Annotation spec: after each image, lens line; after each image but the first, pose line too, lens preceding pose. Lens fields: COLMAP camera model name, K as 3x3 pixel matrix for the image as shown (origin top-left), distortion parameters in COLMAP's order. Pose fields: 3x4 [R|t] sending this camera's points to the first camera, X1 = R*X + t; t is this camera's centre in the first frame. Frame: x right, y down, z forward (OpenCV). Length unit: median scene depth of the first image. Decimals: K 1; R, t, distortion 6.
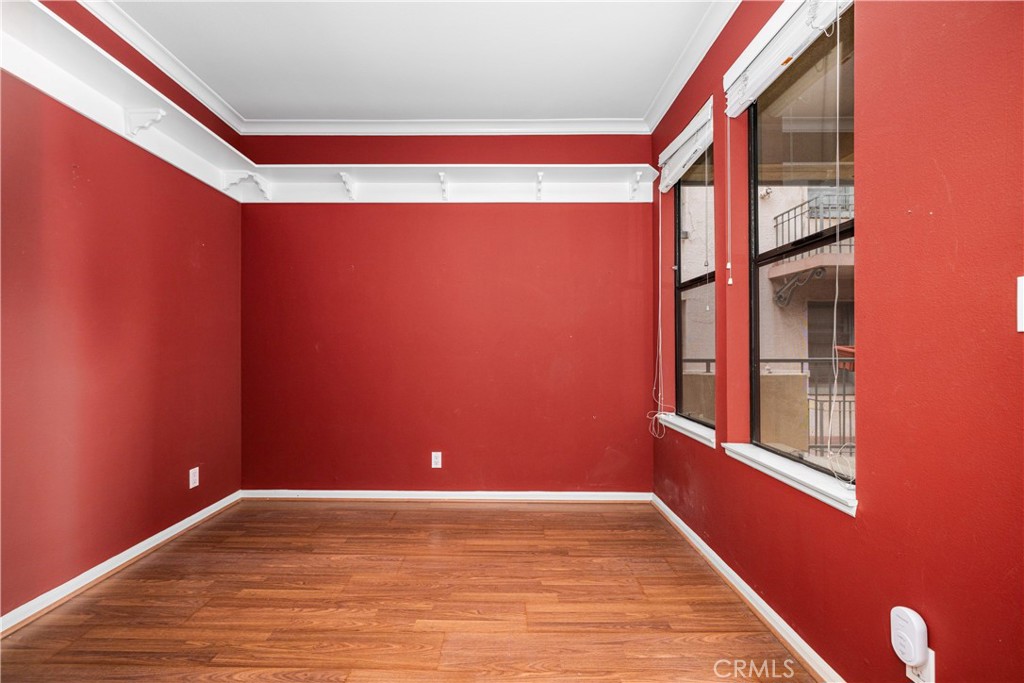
lens RADIAL K [[411.3, 0, 518.2], [0, 411.3, 348.0], [0, 0, 1]] dist [-0.000037, 0.000206]
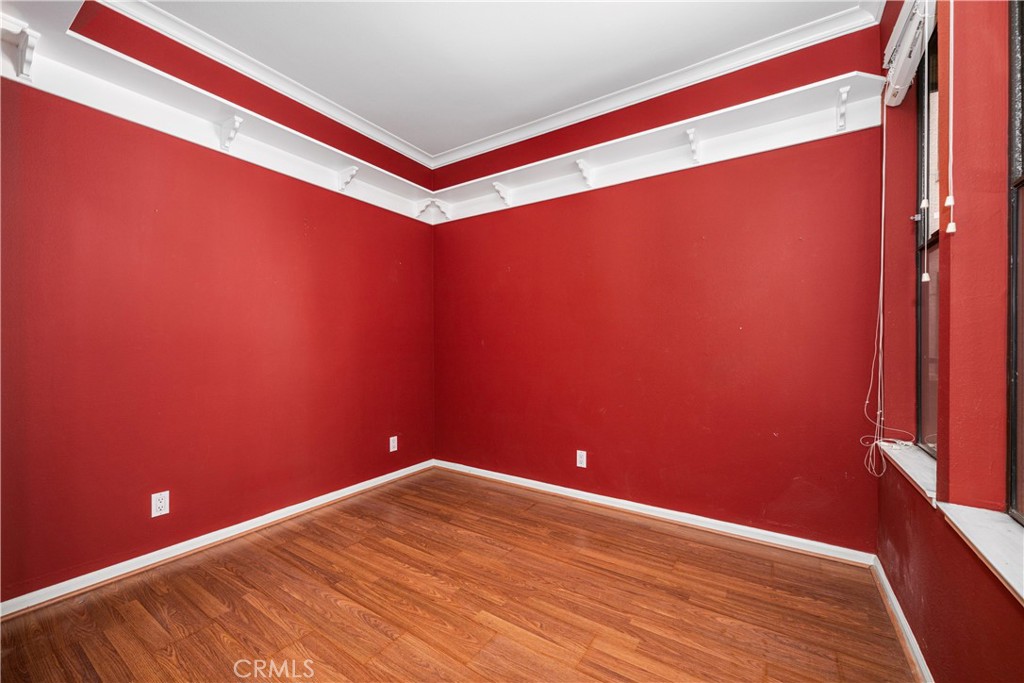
lens RADIAL K [[411.3, 0, 518.2], [0, 411.3, 348.0], [0, 0, 1]] dist [-0.000037, 0.000206]
pose [[0.834501, 0.002178, -0.551003, 0.286995], [0.003321, 0.999954, 0.008982, 0.002827], [0.550997, -0.009325, 0.834455, 0.153424]]
